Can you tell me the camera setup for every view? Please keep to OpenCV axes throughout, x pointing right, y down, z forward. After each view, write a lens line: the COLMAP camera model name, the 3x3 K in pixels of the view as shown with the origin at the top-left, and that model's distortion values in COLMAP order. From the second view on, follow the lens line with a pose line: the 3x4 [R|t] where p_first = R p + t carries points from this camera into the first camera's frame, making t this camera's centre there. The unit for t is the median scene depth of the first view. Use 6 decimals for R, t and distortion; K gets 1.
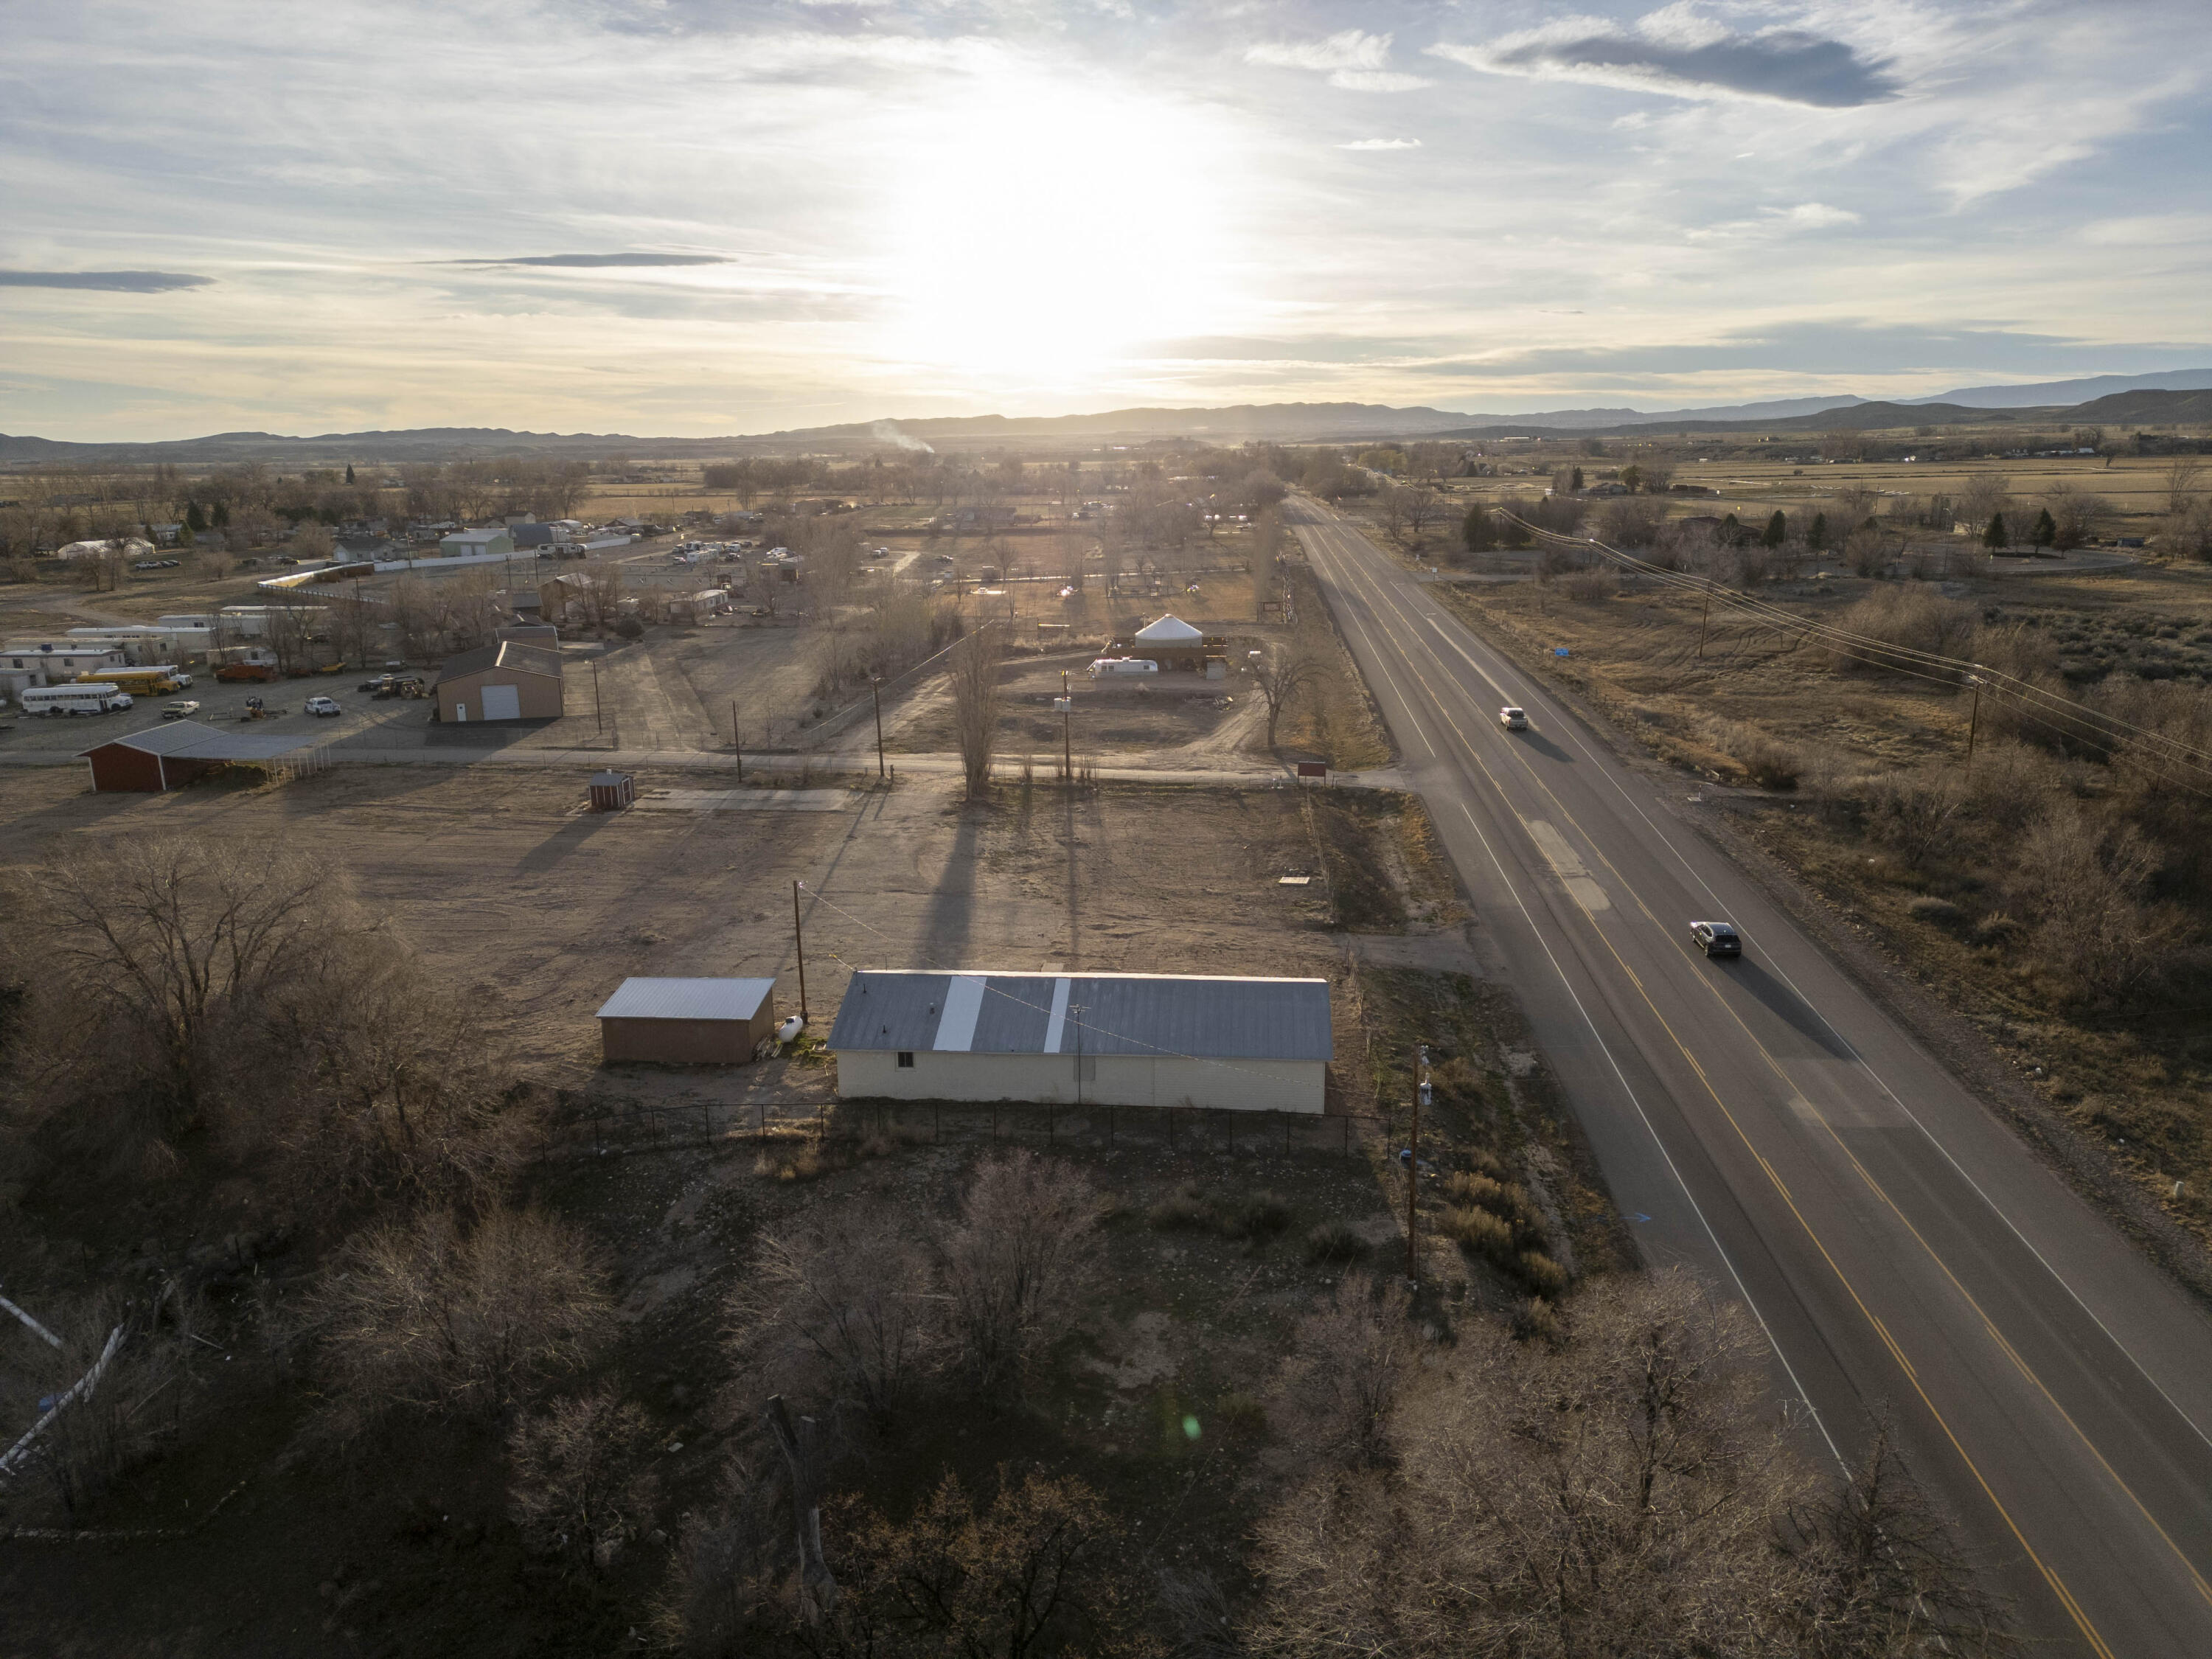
lens RADIAL K [[1542.3, 0, 1109.1], [0, 1542.3, 831.2], [0, 0, 1]] dist [0.075844, -0.073812]
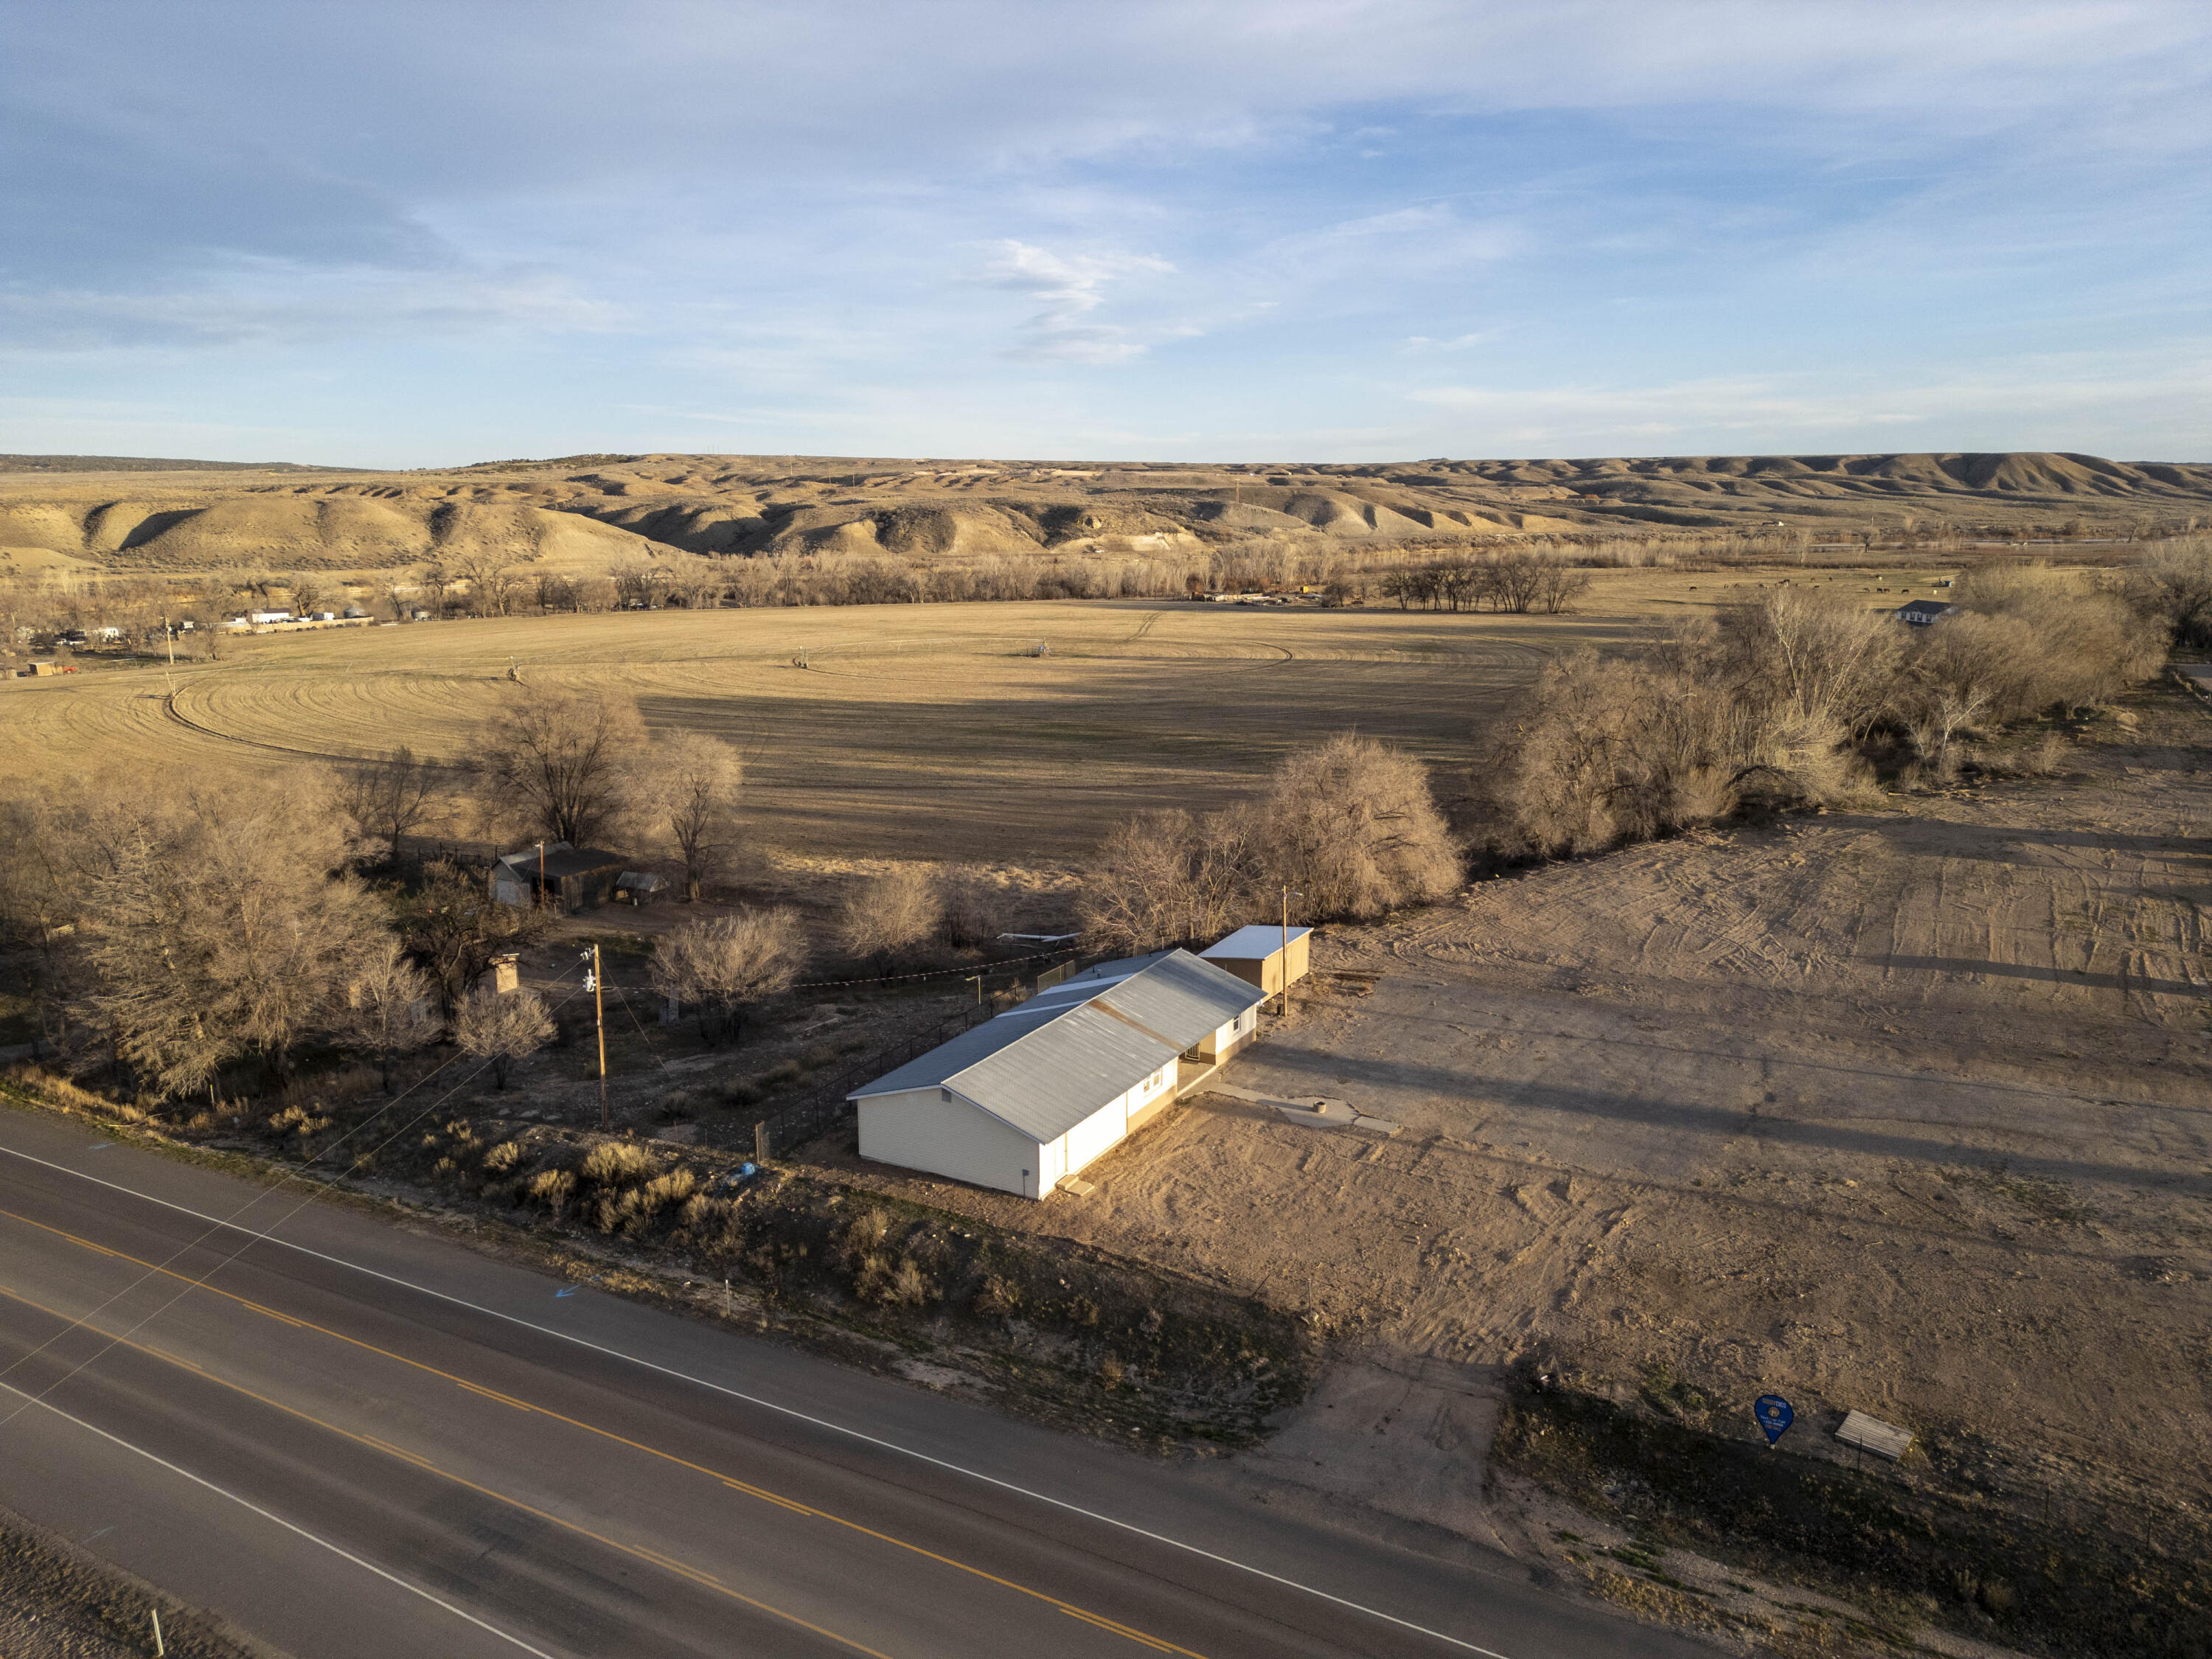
lens RADIAL K [[1540.4, 0, 1109.2], [0, 1540.4, 834.7], [0, 0, 1]] dist [0.080963, -0.082194]
pose [[-0.411333, 0.206317, -0.887828, 0.482693], [-0.208412, 0.926953, 0.311967, -0.188372], [0.887338, 0.313357, -0.338287, 0.739128]]
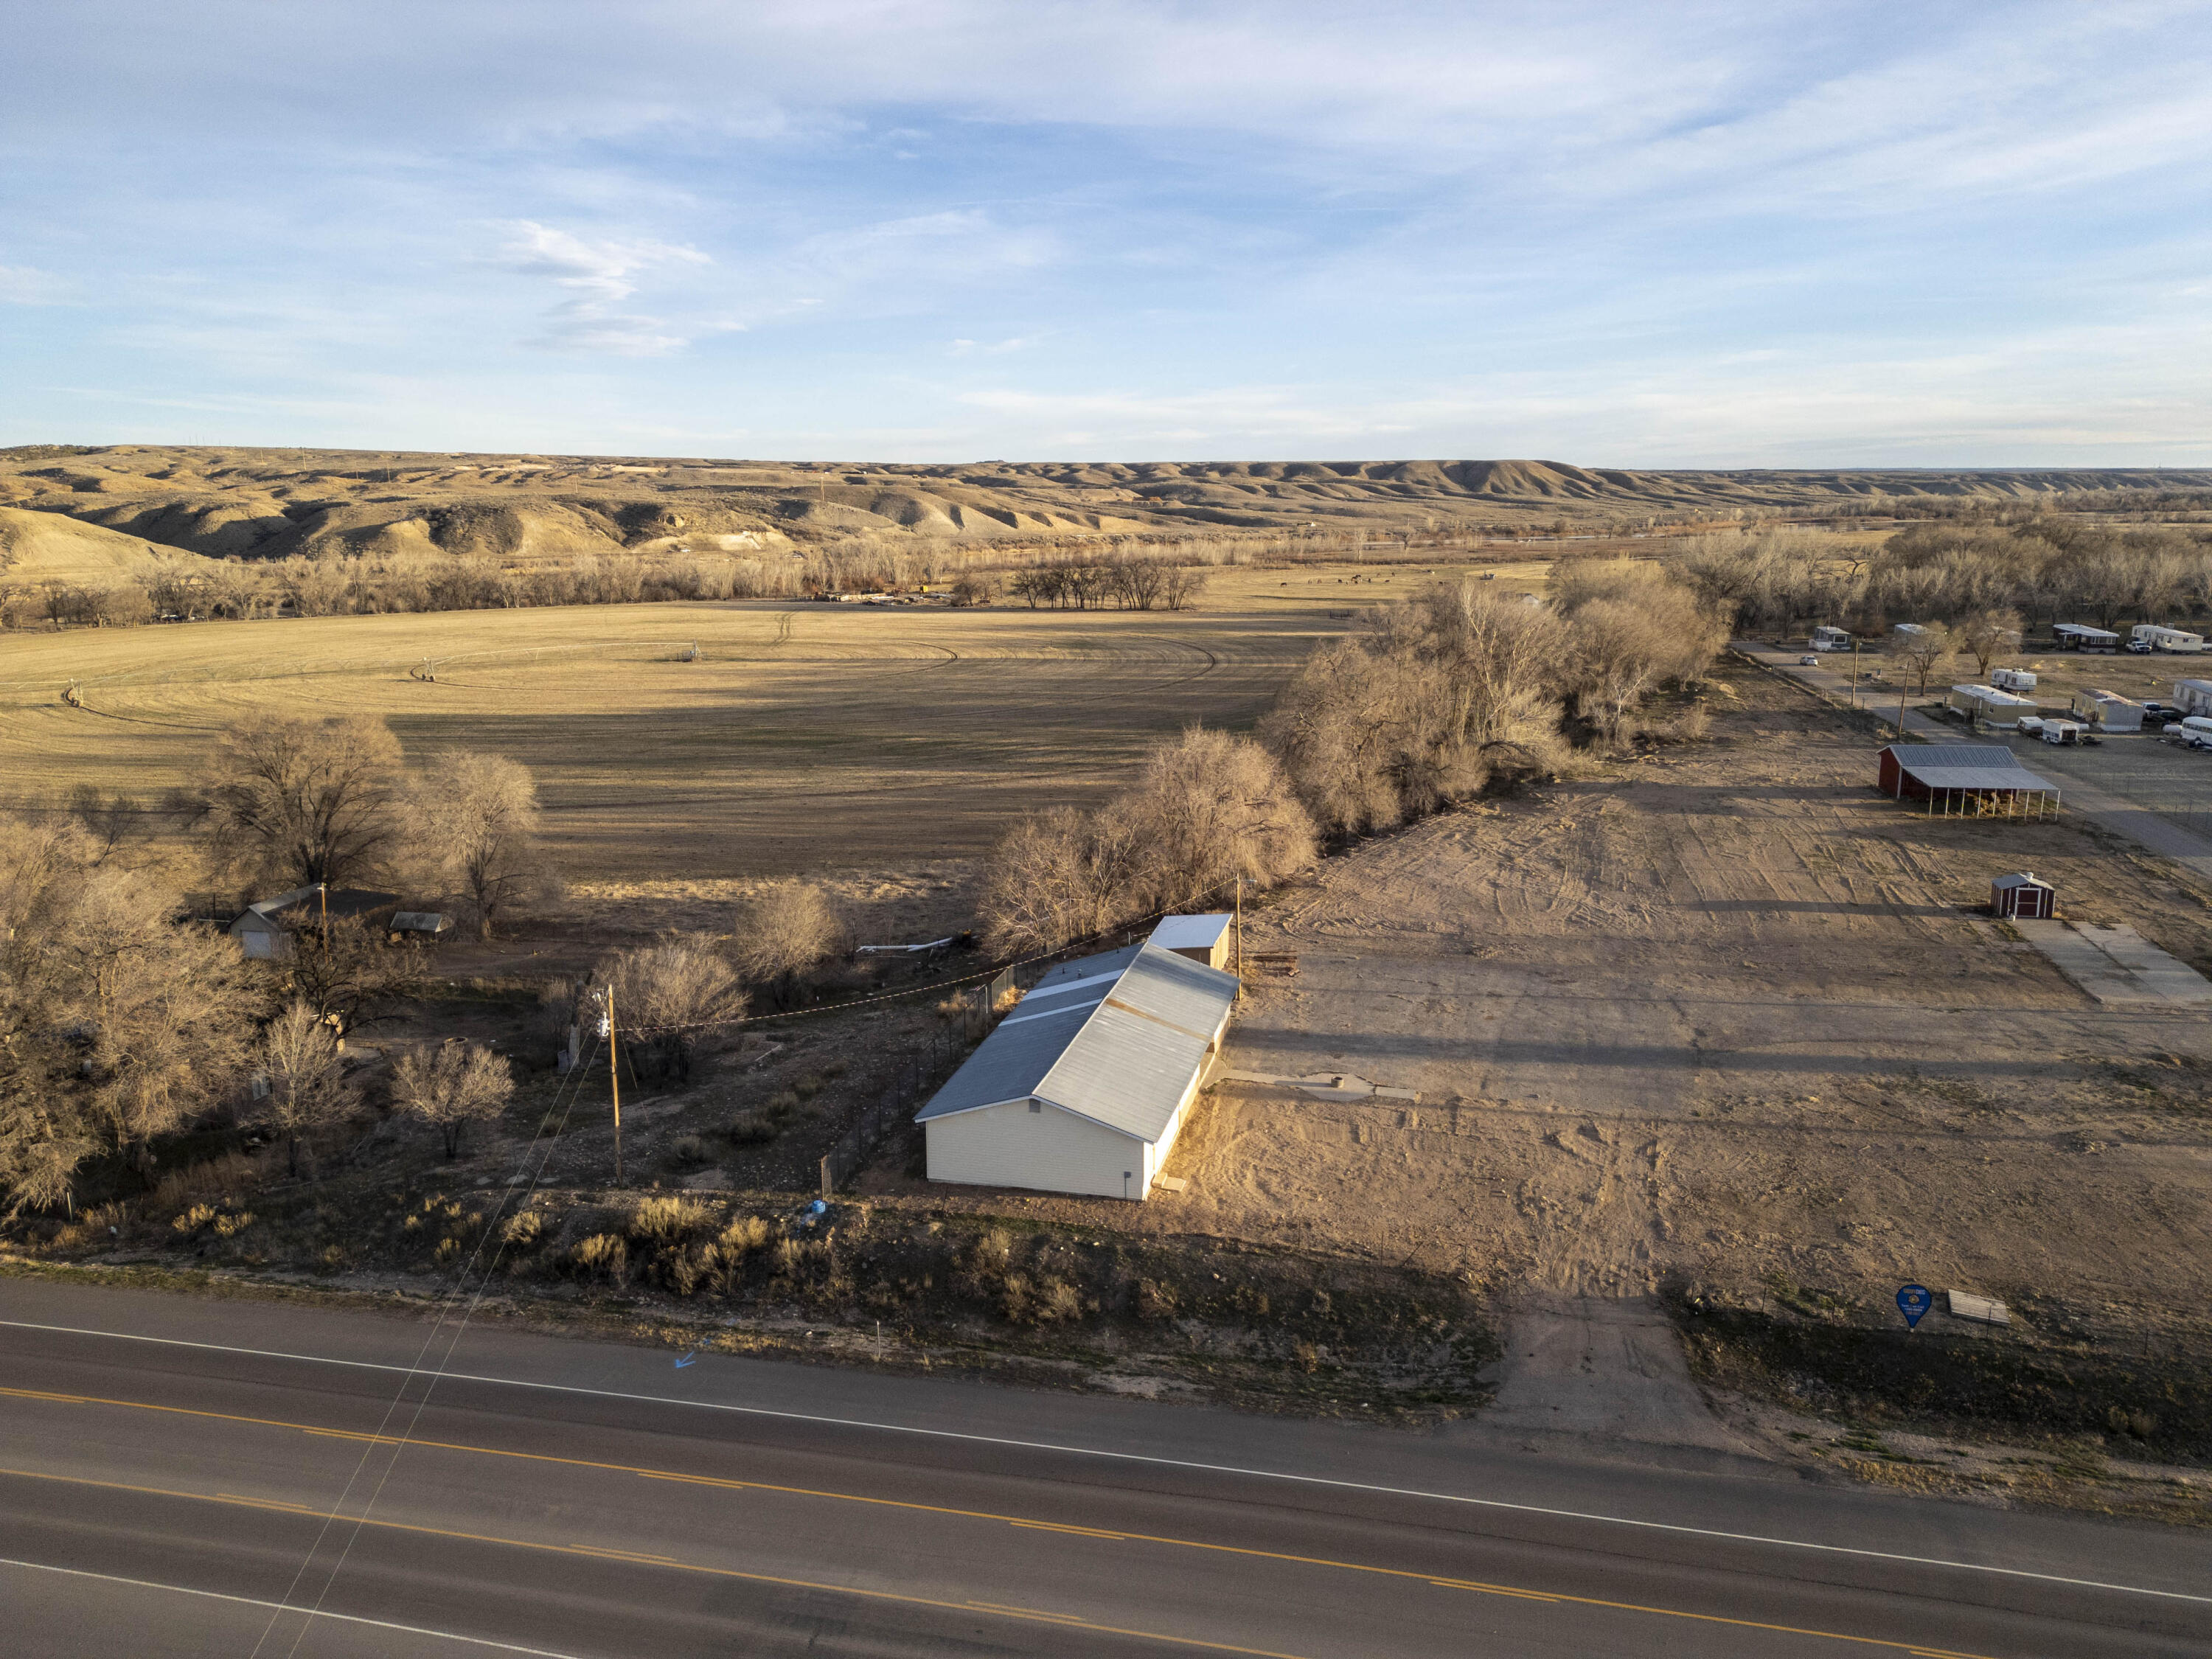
lens RADIAL K [[1542.3, 0, 1109.1], [0, 1542.3, 831.2], [0, 0, 1]] dist [0.075844, -0.073812]
pose [[-0.145962, 0.220978, -0.964295, 0.526762], [-0.229574, 0.940559, 0.250288, -0.152312], [0.962284, 0.257909, -0.086555, 0.591123]]
